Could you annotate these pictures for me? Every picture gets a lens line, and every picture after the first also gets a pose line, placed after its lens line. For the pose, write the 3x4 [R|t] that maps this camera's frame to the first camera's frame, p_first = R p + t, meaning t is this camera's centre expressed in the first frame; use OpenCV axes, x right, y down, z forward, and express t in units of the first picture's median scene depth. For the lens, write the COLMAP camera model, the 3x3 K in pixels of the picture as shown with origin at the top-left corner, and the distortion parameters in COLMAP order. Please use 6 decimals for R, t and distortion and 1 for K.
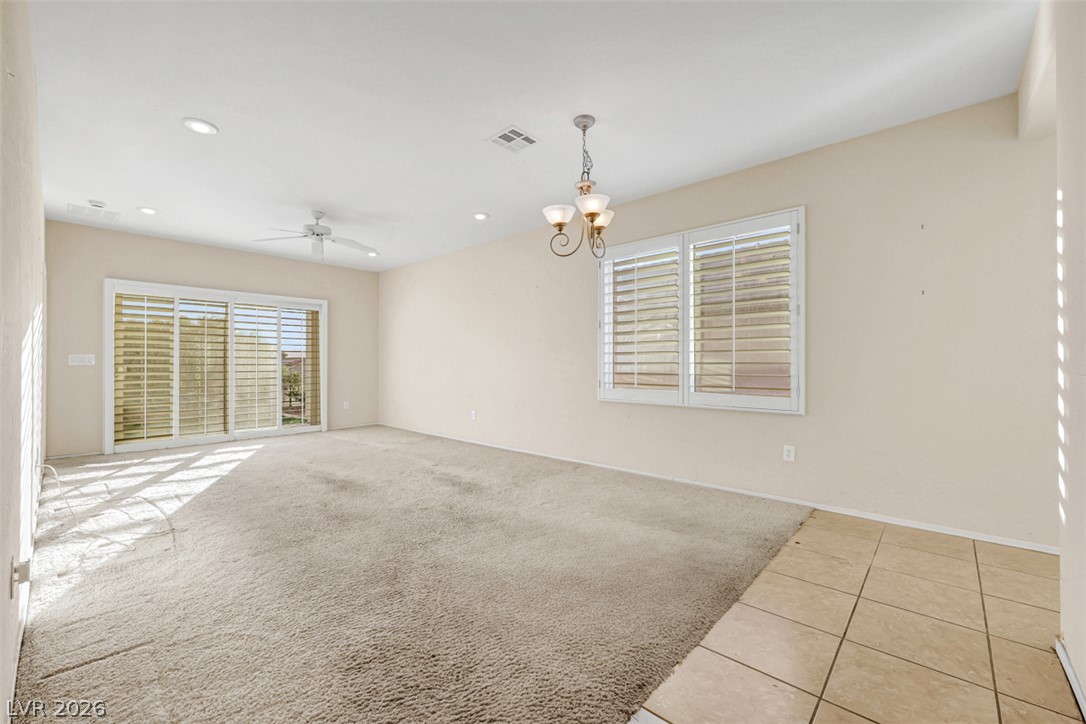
lens RADIAL K [[447.1, 0, 544.8], [0, 447.1, 354.7], [0, 0, 1]] dist [0.000994, 0.000231]
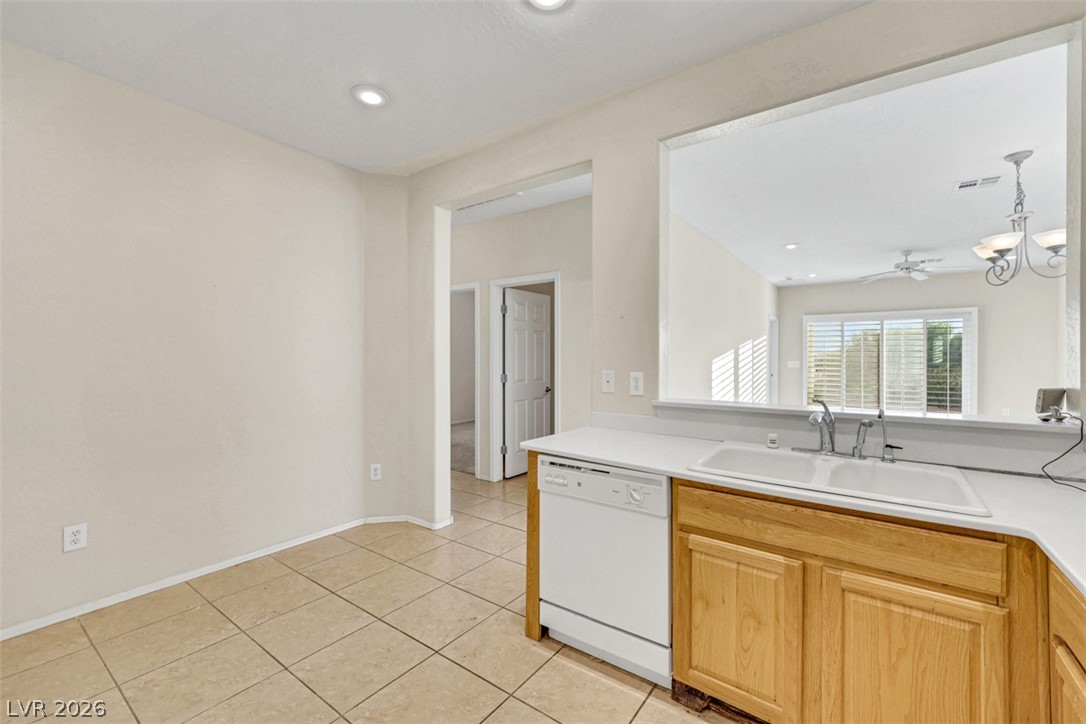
lens RADIAL K [[447.1, 0, 544.8], [0, 447.1, 354.7], [0, 0, 1]] dist [0.000994, 0.000231]
pose [[0.107408, 0.000276, -0.994215, 1.017205], [0.009425, 0.999955, 0.001296, -0.064315], [0.994170, -0.009509, 0.107400, -0.226165]]
